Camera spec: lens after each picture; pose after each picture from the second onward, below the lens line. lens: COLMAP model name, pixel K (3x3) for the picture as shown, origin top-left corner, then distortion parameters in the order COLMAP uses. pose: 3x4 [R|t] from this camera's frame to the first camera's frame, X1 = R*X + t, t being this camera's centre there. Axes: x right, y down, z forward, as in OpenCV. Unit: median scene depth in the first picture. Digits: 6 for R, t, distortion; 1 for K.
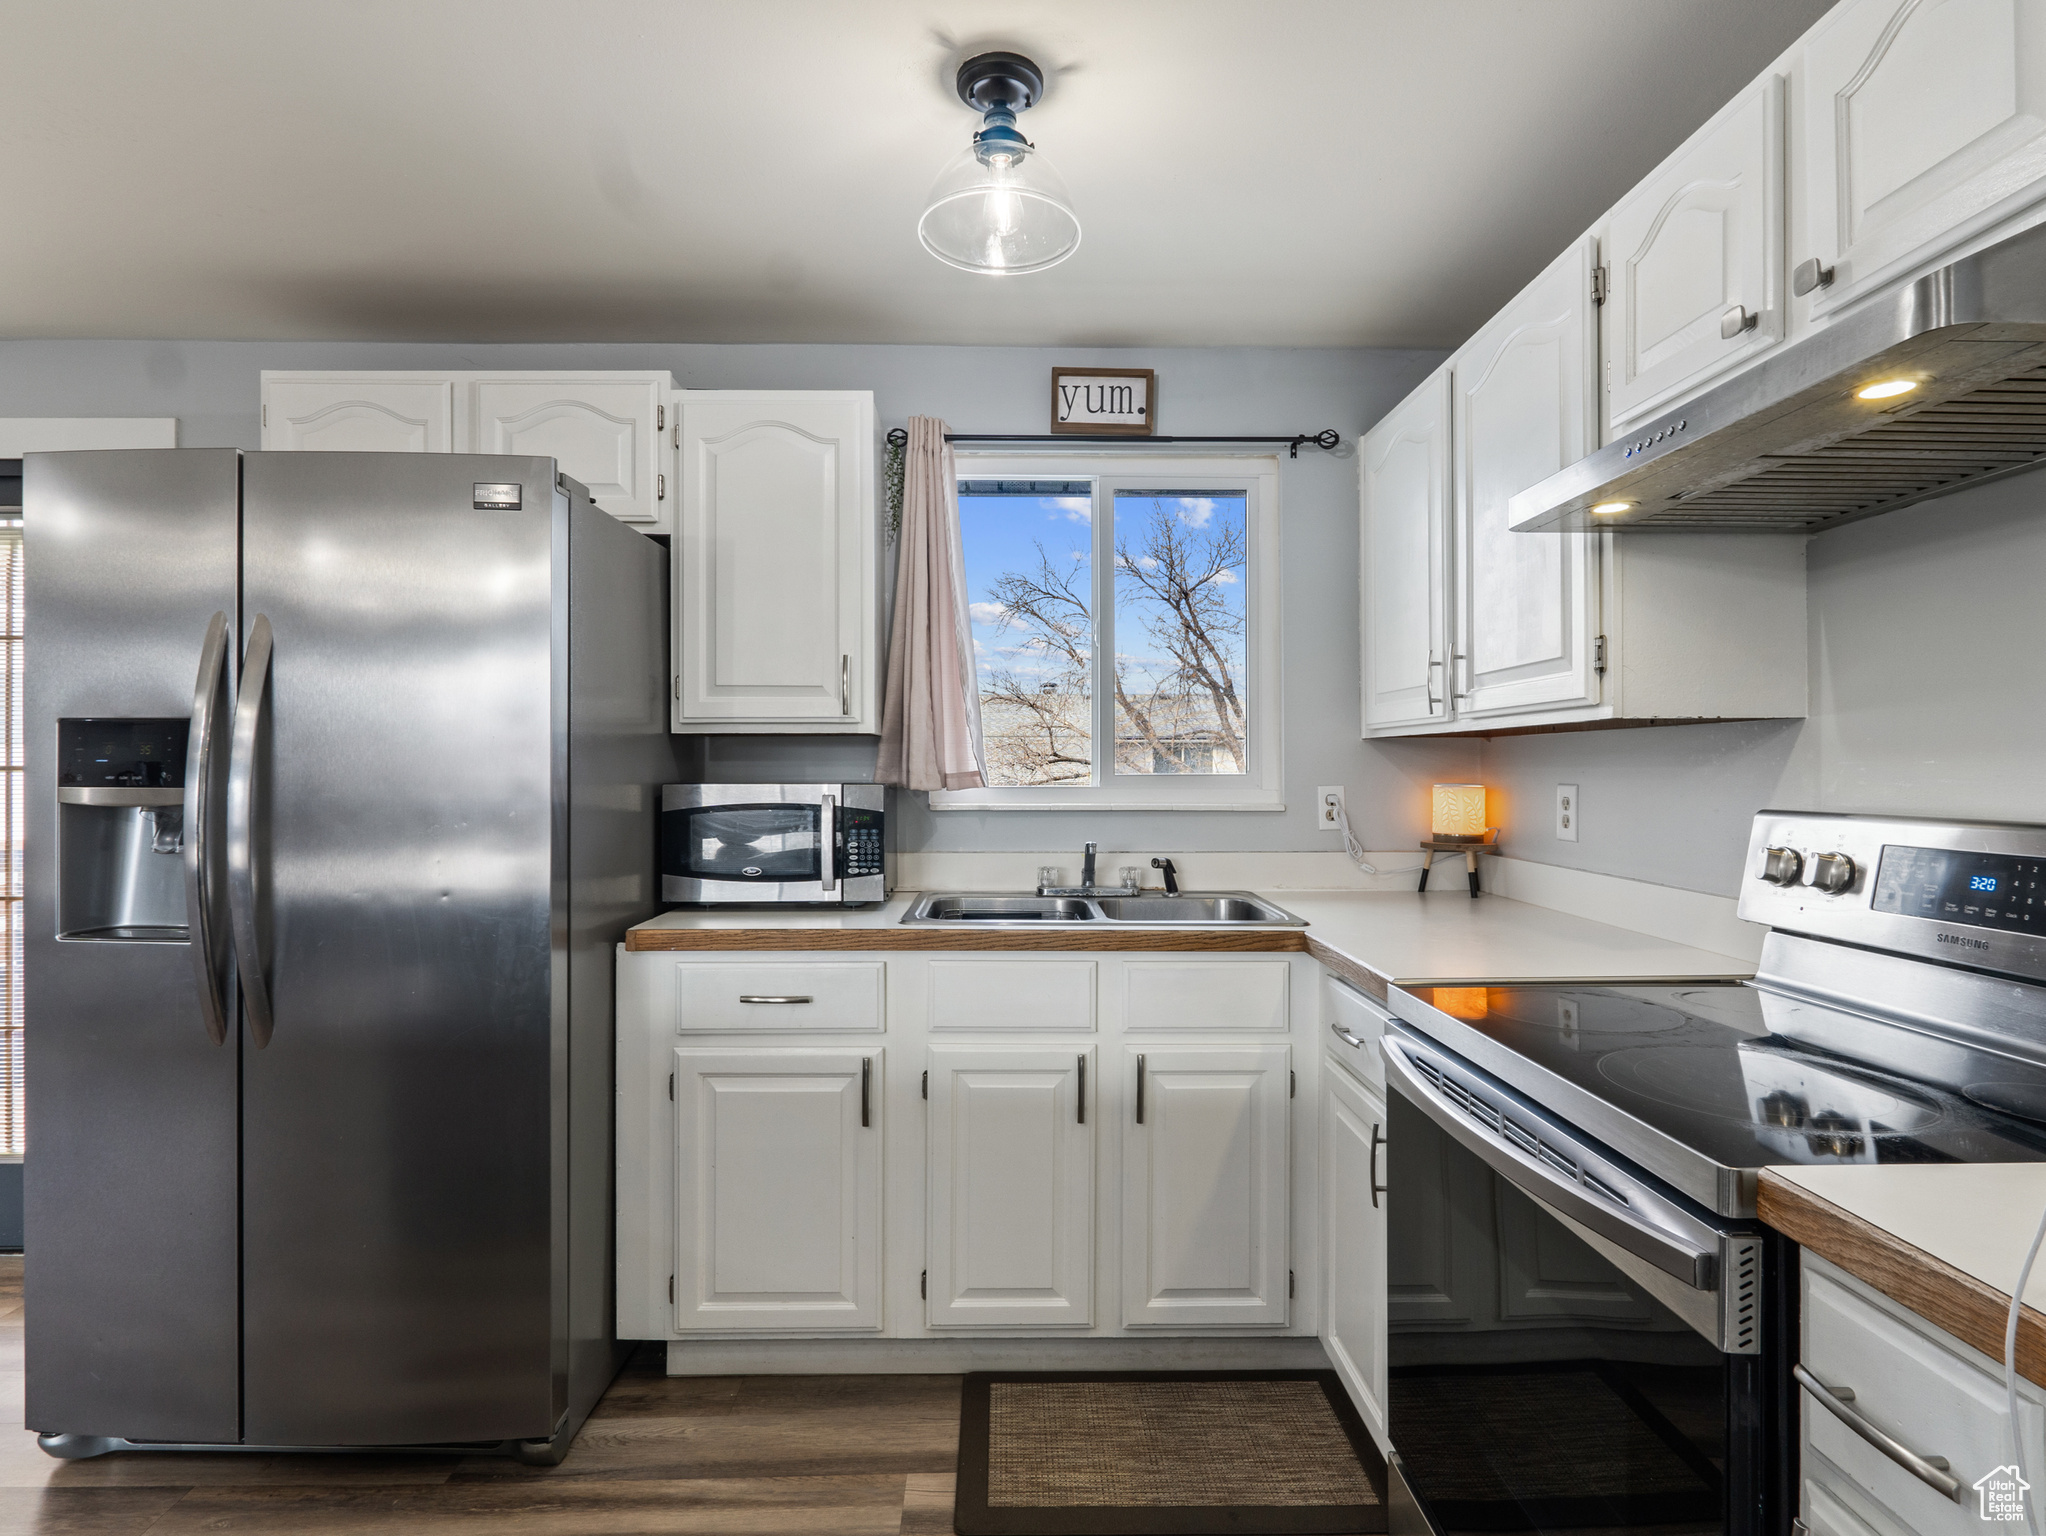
lens RADIAL K [[1055.6, 0, 1019.6], [0, 1055.6, 768.6], [0, 0, 1]] dist [-0.010435, 0.002629]
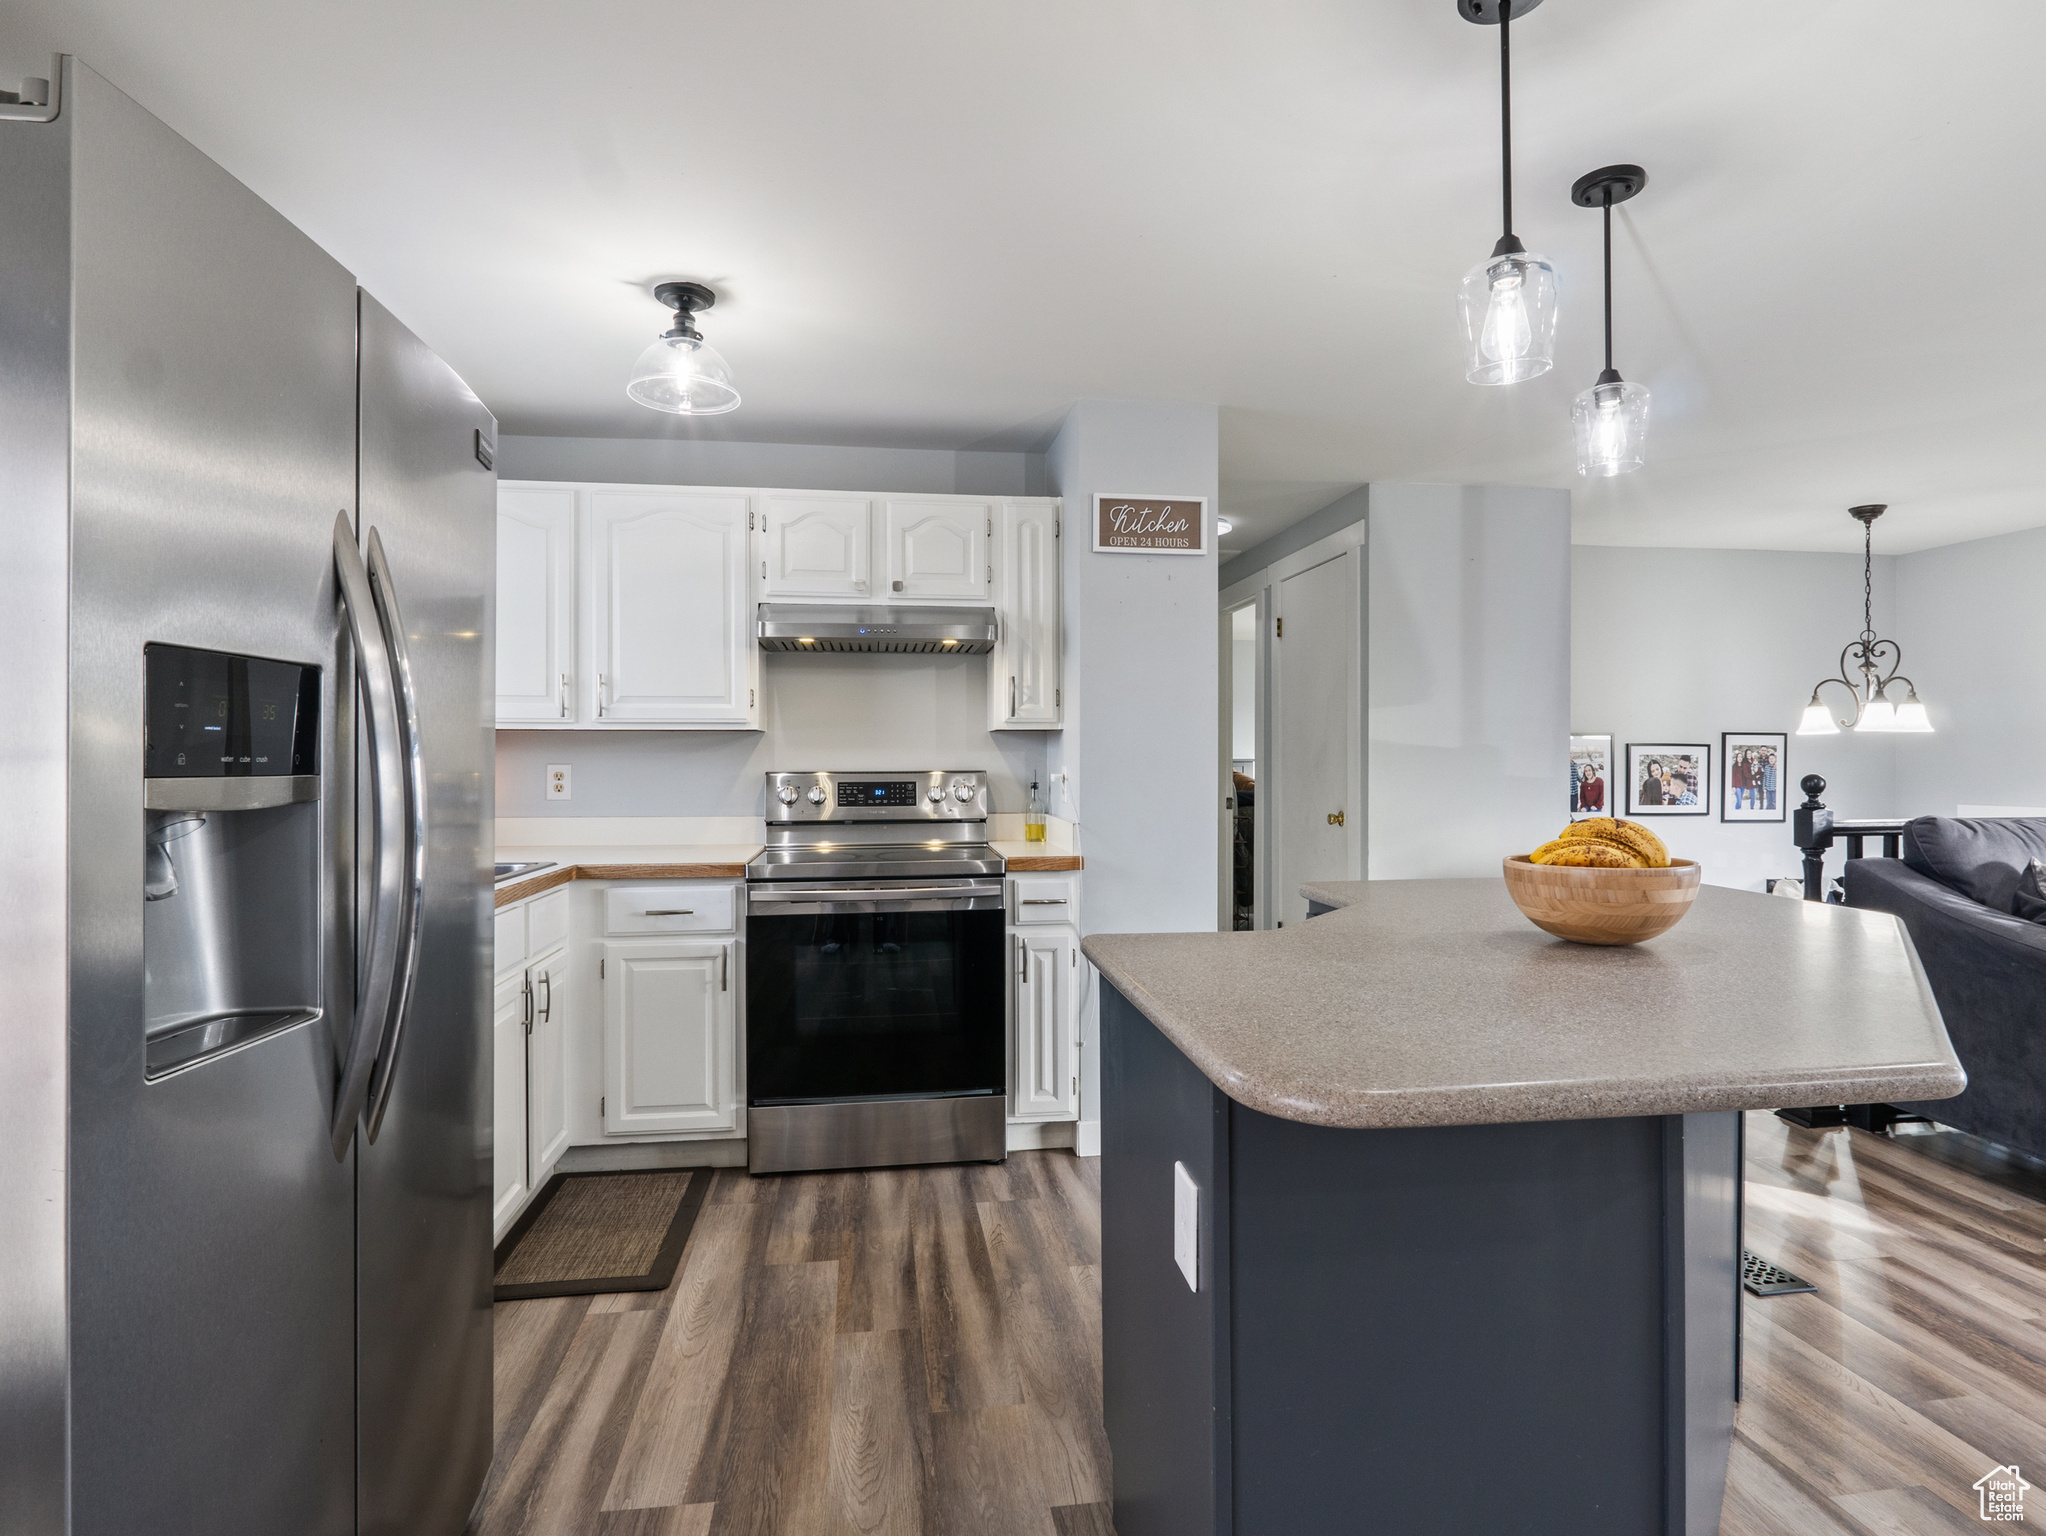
lens RADIAL K [[1055.6, 0, 1039.2], [0, 1055.6, 768.4], [0, 0, 1]] dist [-0.010435, 0.002629]
pose [[-0.123957, -0.010839, 0.992228, -1.372159], [0.000557, 0.999939, 0.010993, 0.005953], [-0.992287, 0.001916, -0.123943, 0.601779]]
